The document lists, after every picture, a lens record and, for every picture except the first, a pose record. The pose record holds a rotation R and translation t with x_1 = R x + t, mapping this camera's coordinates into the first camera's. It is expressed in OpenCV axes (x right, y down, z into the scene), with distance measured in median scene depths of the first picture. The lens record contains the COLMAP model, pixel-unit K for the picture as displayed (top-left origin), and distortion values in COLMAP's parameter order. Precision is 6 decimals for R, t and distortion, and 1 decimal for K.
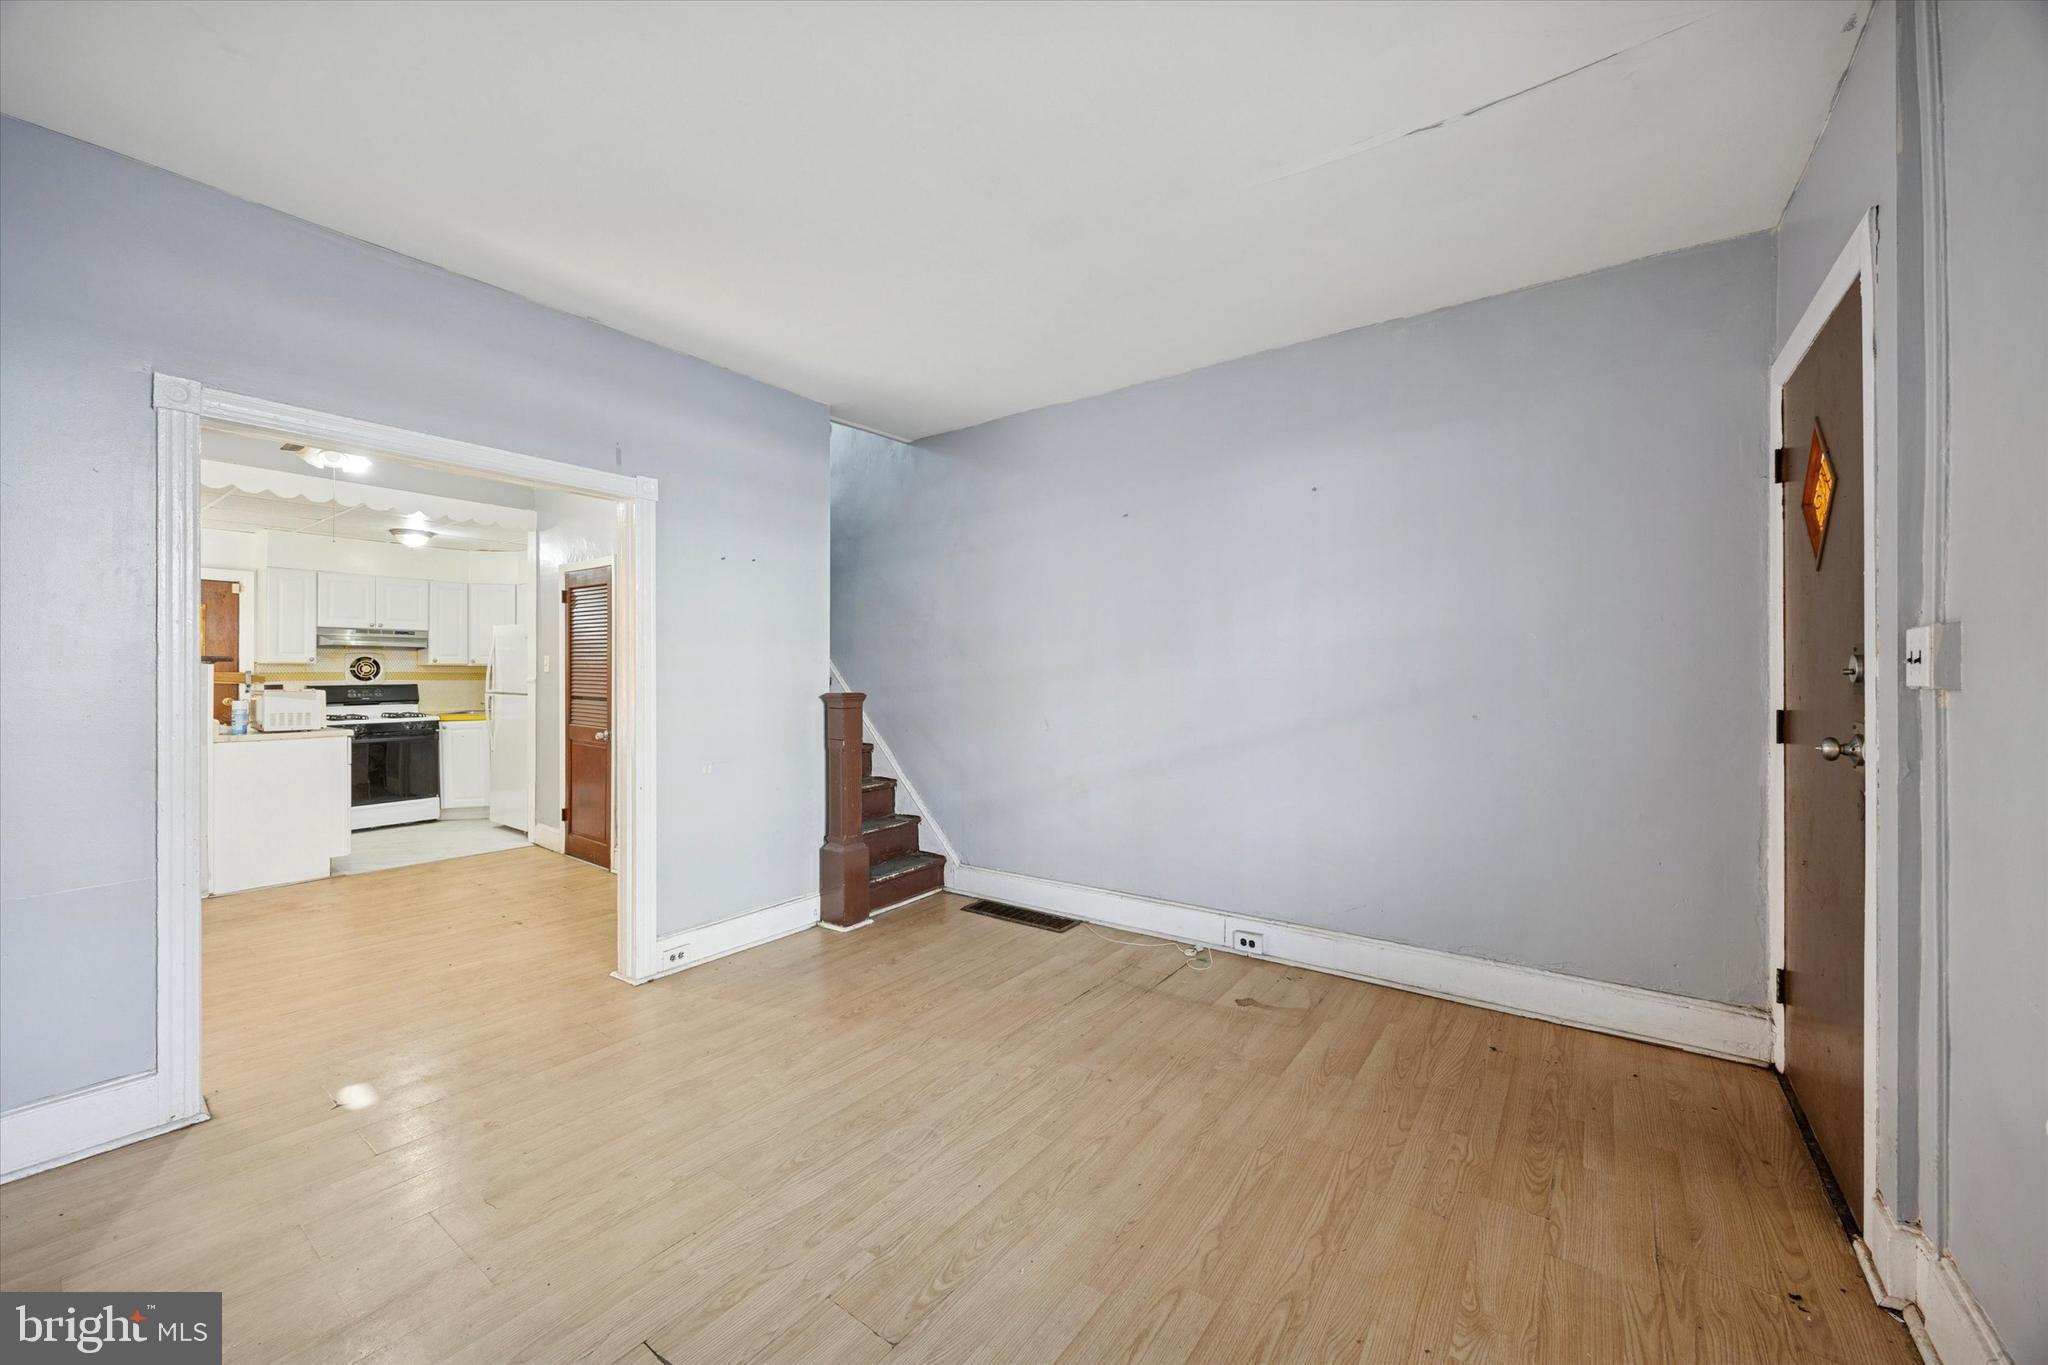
lens RADIAL K [[779.4, 0, 1034.0], [0, 779.4, 671.8], [0, 0, 1]] dist [0.001603, -0.002633]
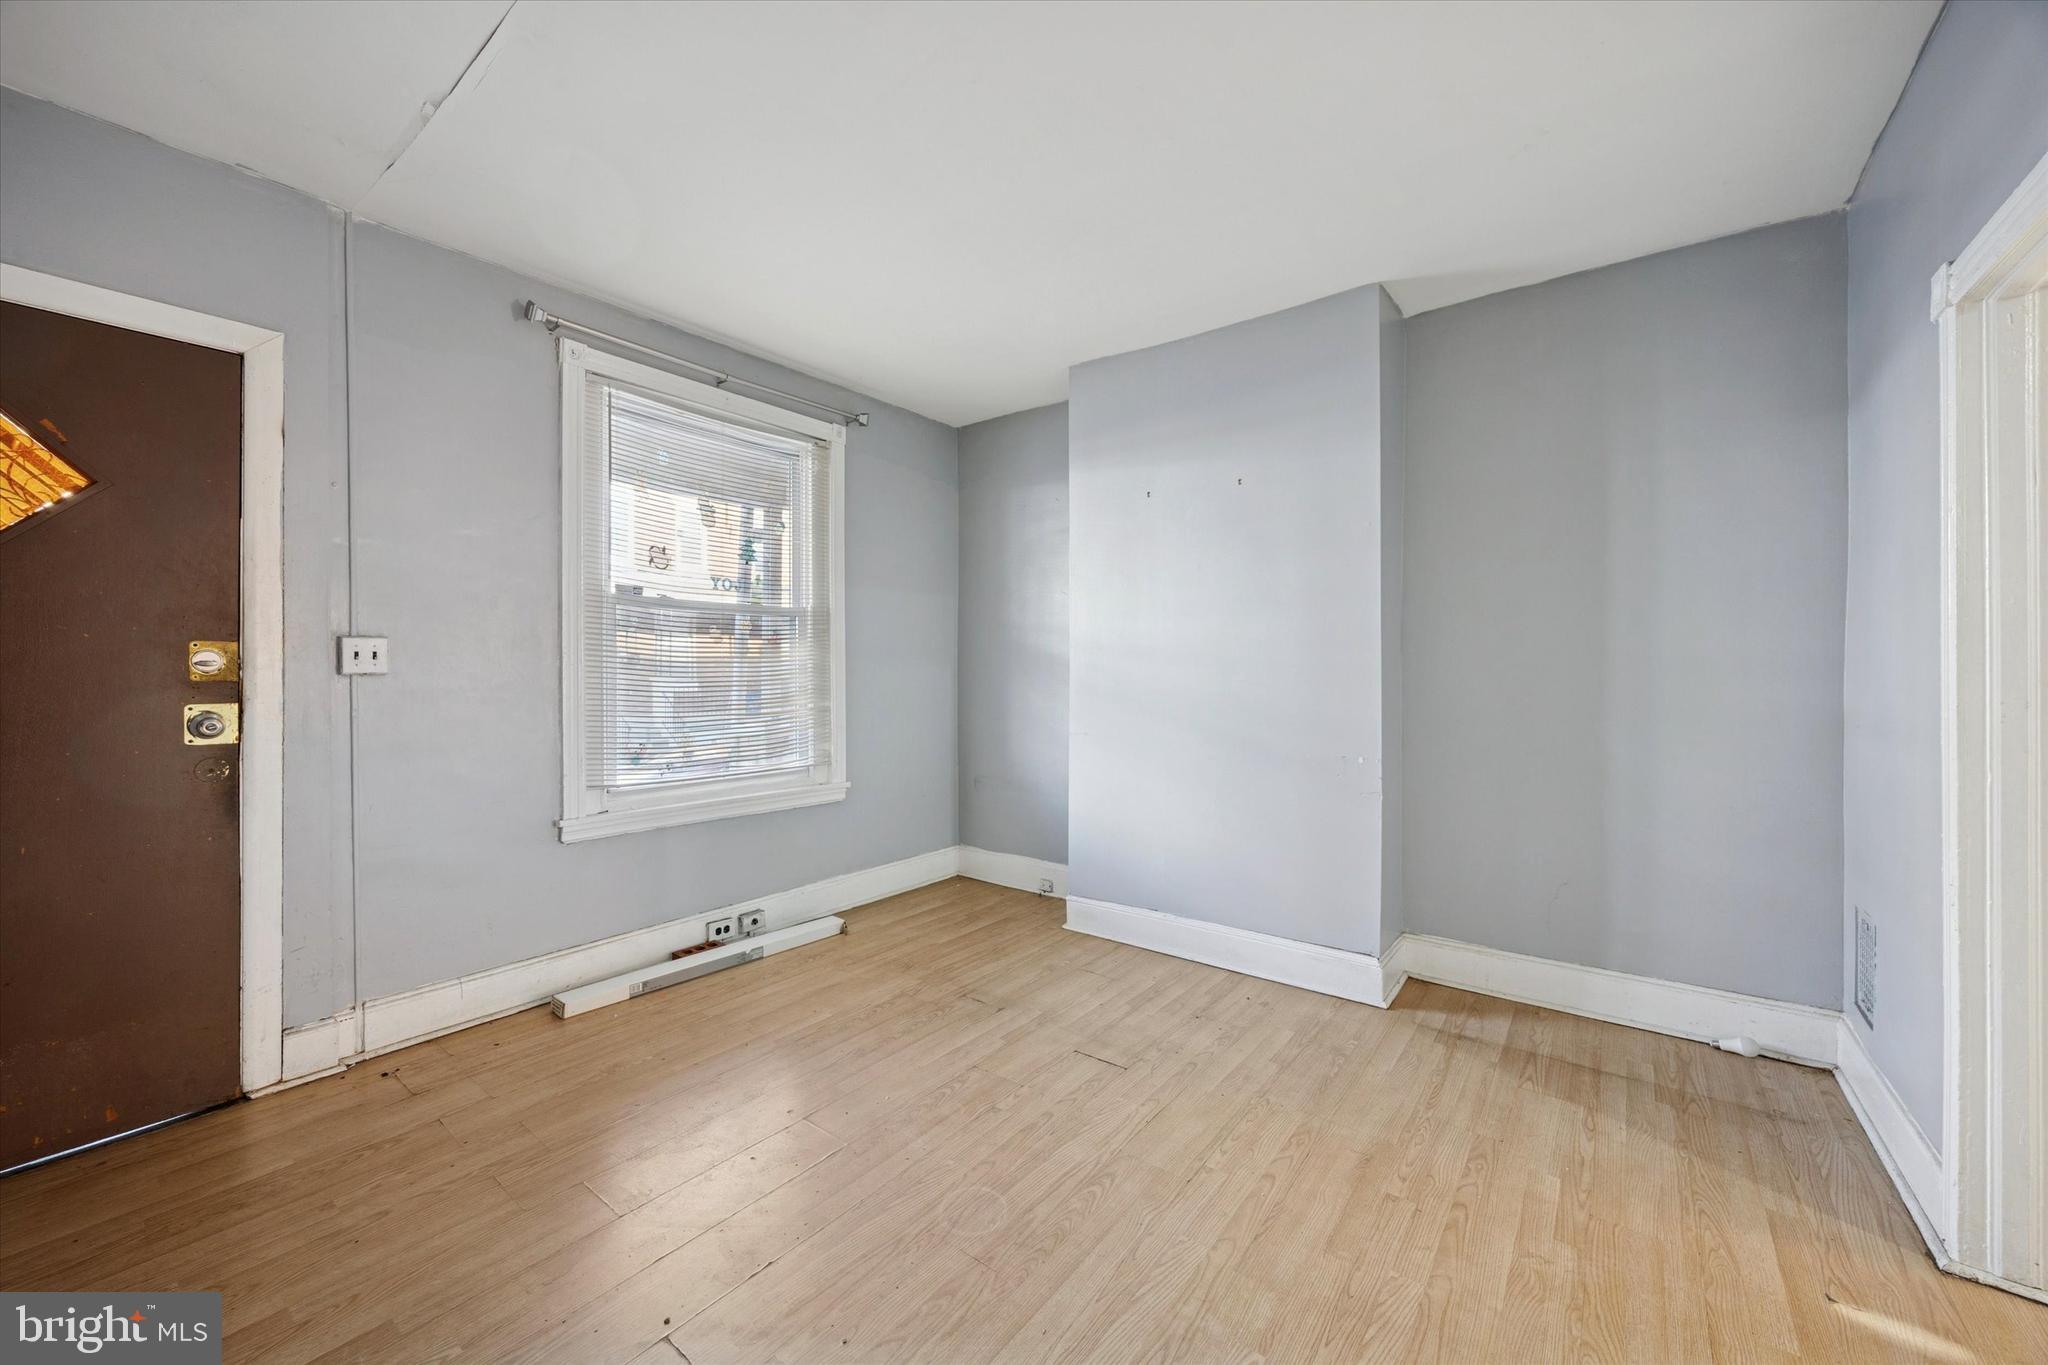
lens RADIAL K [[779.4, 0, 1032.7], [0, 779.4, 671.5], [0, 0, 1]] dist [0.001603, -0.002633]
pose [[-0.999765, 0.002219, 0.021553, -0.157873], [0.002203, 0.999997, -0.000751, 0.008642], [-0.021554, -0.000703, -0.999767, 1.234701]]
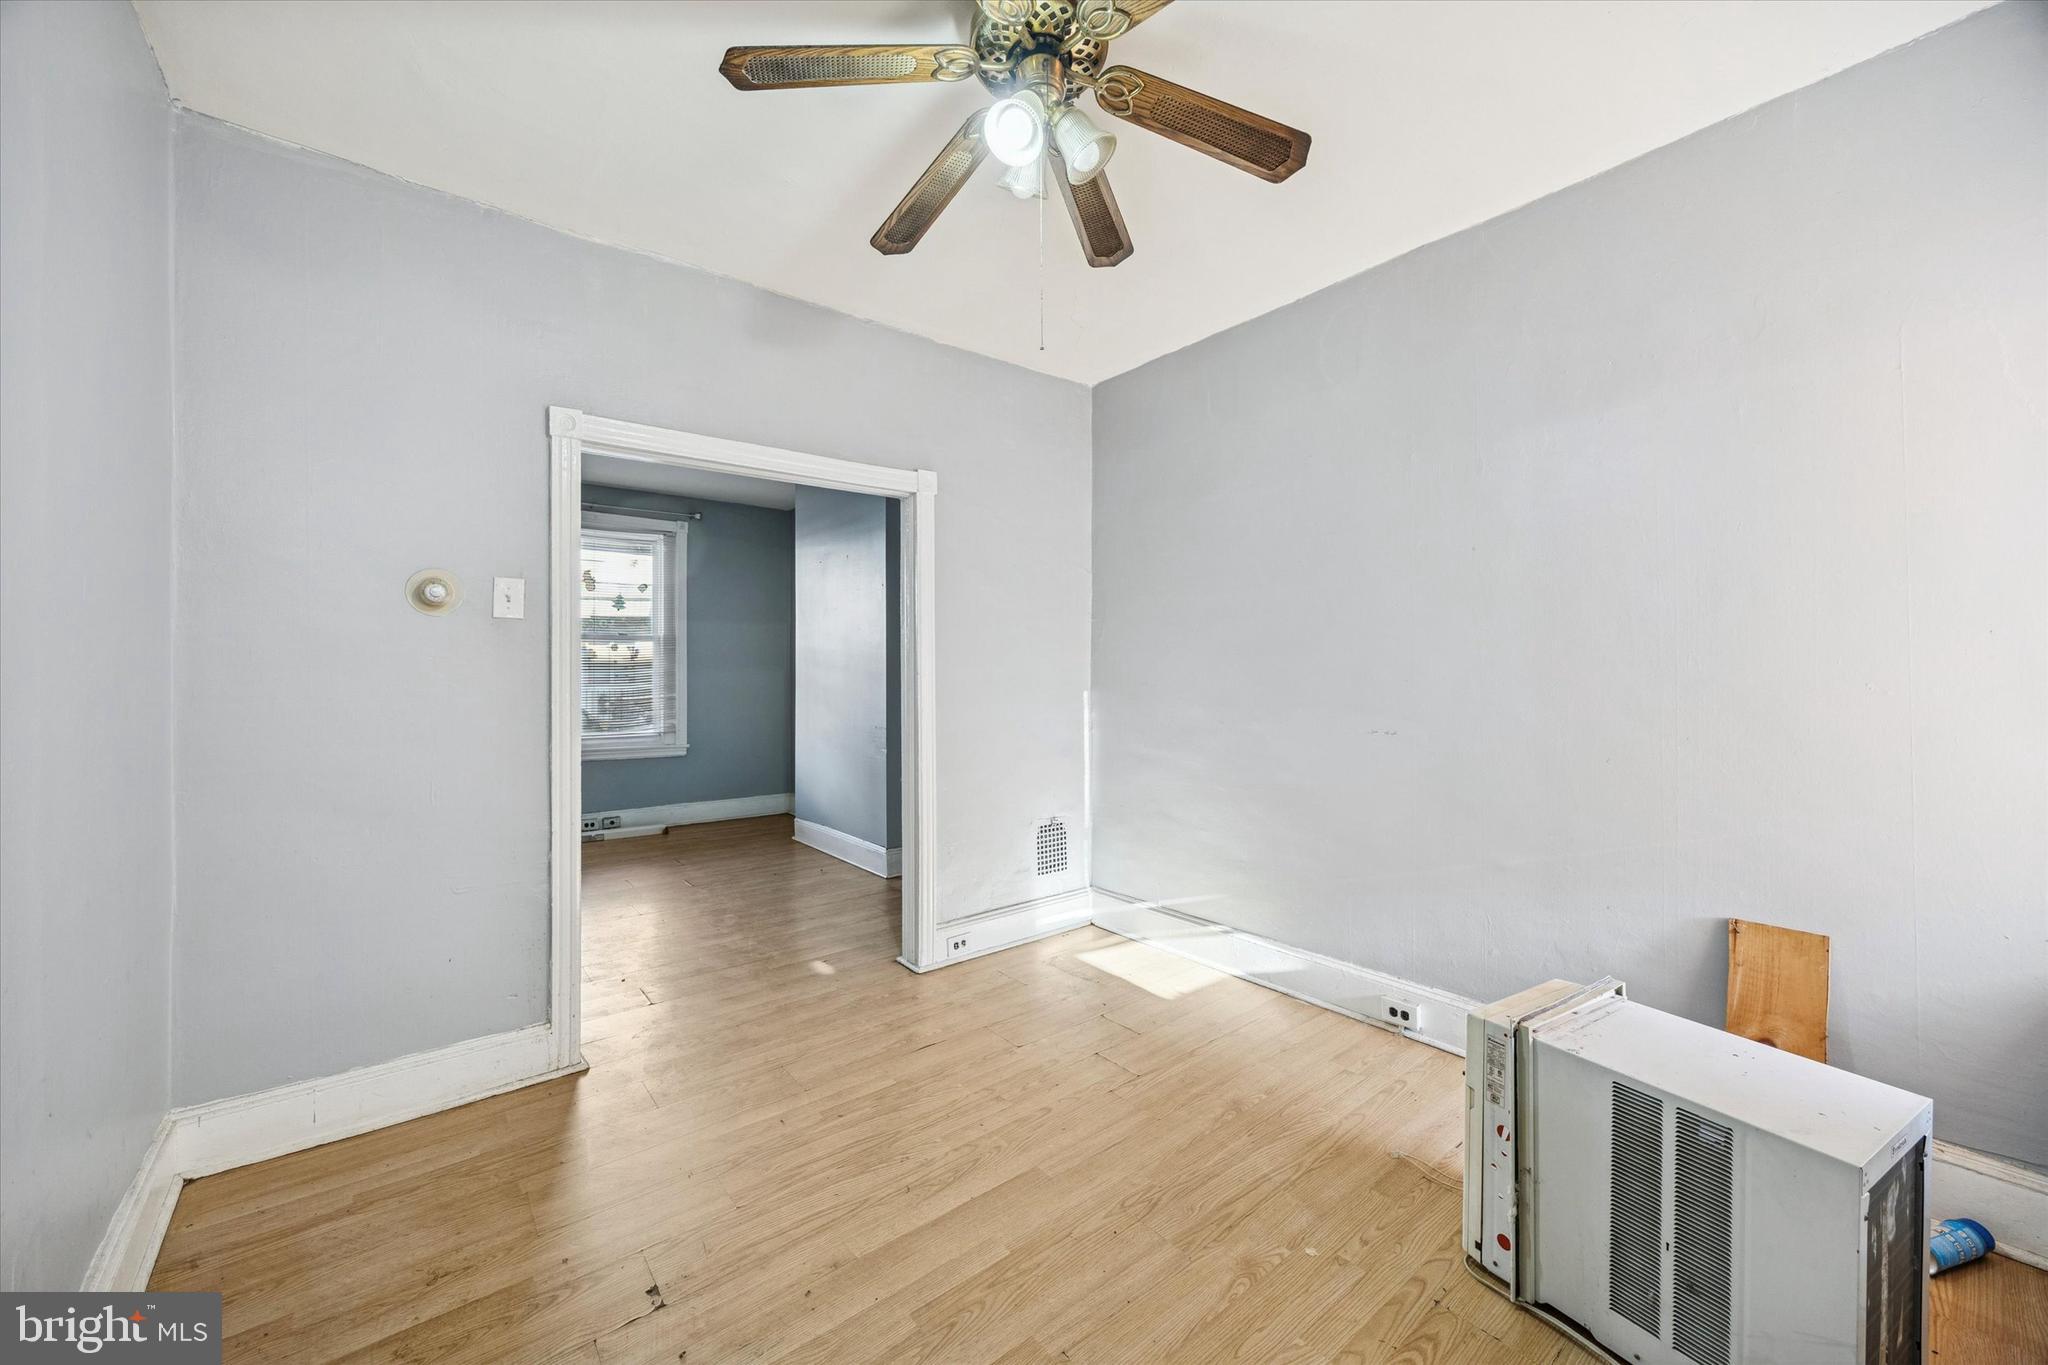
lens RADIAL K [[779.4, 0, 1035.0], [0, 779.4, 672.4], [0, 0, 1]] dist [0.001603, -0.002633]
pose [[-0.968288, 0.002088, 0.249826, -1.205877], [0.000469, 0.999979, -0.006538, 0.013503], [-0.249834, -0.006213, -0.968269, 1.707446]]
